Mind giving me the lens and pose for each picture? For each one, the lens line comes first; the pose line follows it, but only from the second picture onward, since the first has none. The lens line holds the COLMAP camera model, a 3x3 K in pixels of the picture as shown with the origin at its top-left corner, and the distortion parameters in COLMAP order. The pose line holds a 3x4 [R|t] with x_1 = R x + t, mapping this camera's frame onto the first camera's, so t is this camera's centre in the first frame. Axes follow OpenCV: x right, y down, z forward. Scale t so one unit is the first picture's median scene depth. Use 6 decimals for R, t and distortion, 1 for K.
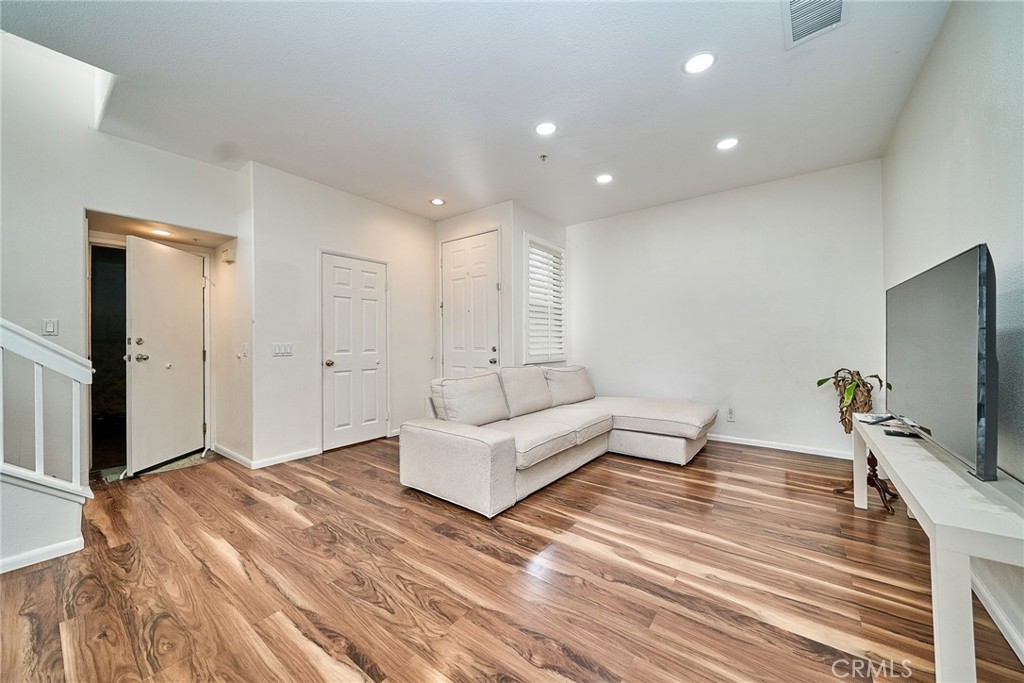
lens RADIAL K [[380.0, 0, 509.3], [0, 380.0, 342.5], [0, 0, 1]] dist [-0.002284, -0.000132]
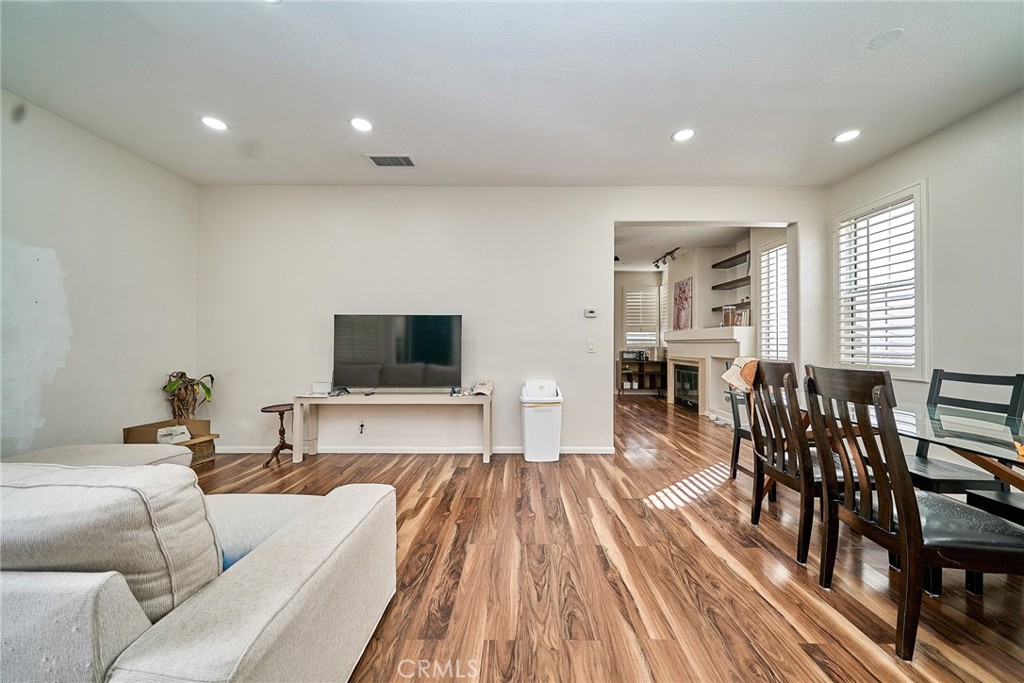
lens RADIAL K [[350.7, 0, 517.3], [0, 350.7, 342.2], [0, 0, 1]] dist [0.000257, -0.000497]
pose [[-0.612239, 0.009329, 0.790618, -1.033549], [0.005689, 0.999956, -0.007394, -0.036299], [-0.790653, -0.000029, -0.612265, 1.691625]]
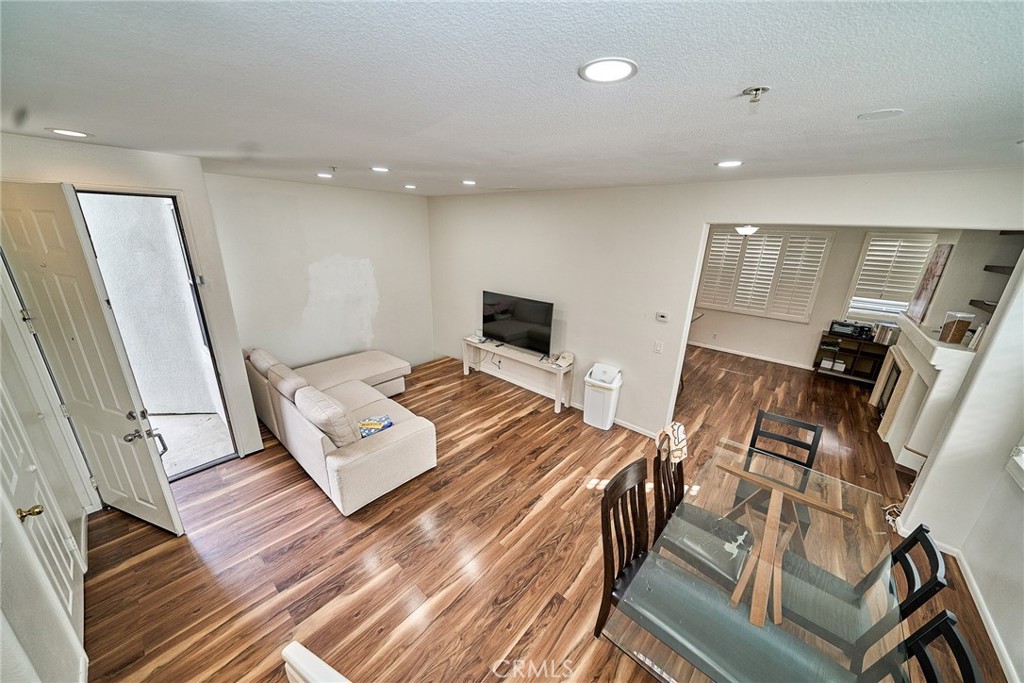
lens RADIAL K [[350.7, 0, 518.3], [0, 350.7, 339.6], [0, 0, 1]] dist [0.000257, -0.000497]
pose [[0.046604, -0.295775, 0.954120, -1.865428], [-0.028682, 0.954368, 0.297253, -0.756767], [-0.998502, -0.041219, 0.035994, 0.823550]]
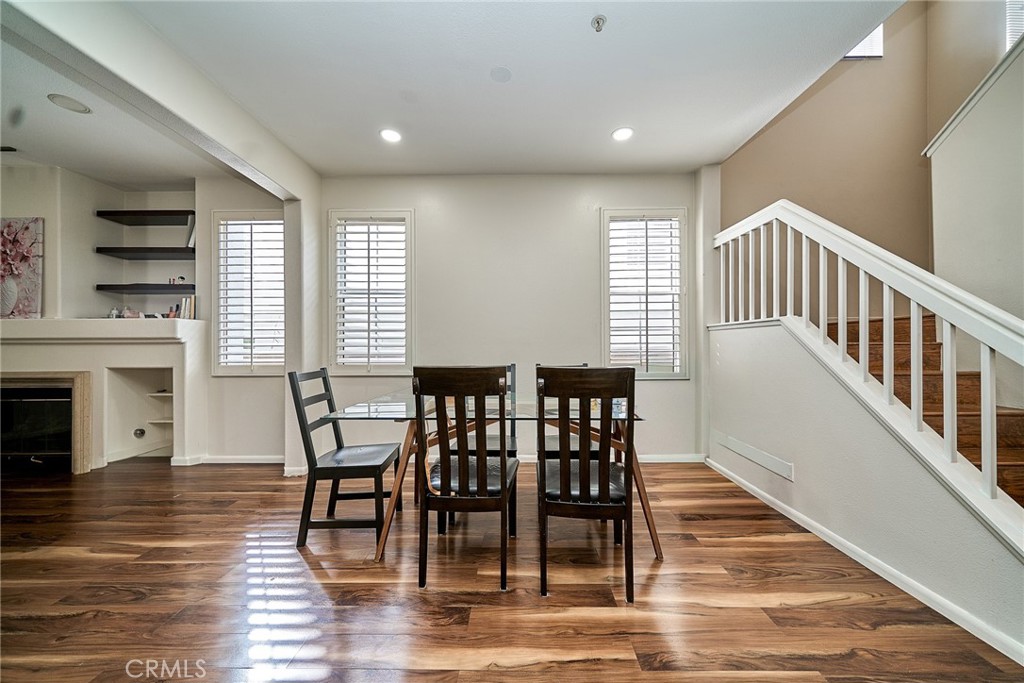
lens RADIAL K [[350.7, 0, 514.6], [0, 350.7, 346.3], [0, 0, 1]] dist [0.000257, -0.000497]
pose [[-0.791063, 0.005892, -0.611706, -0.124022], [0.006442, 0.999978, 0.001301, -0.019304], [0.611701, -0.002911, -0.791084, 1.094395]]
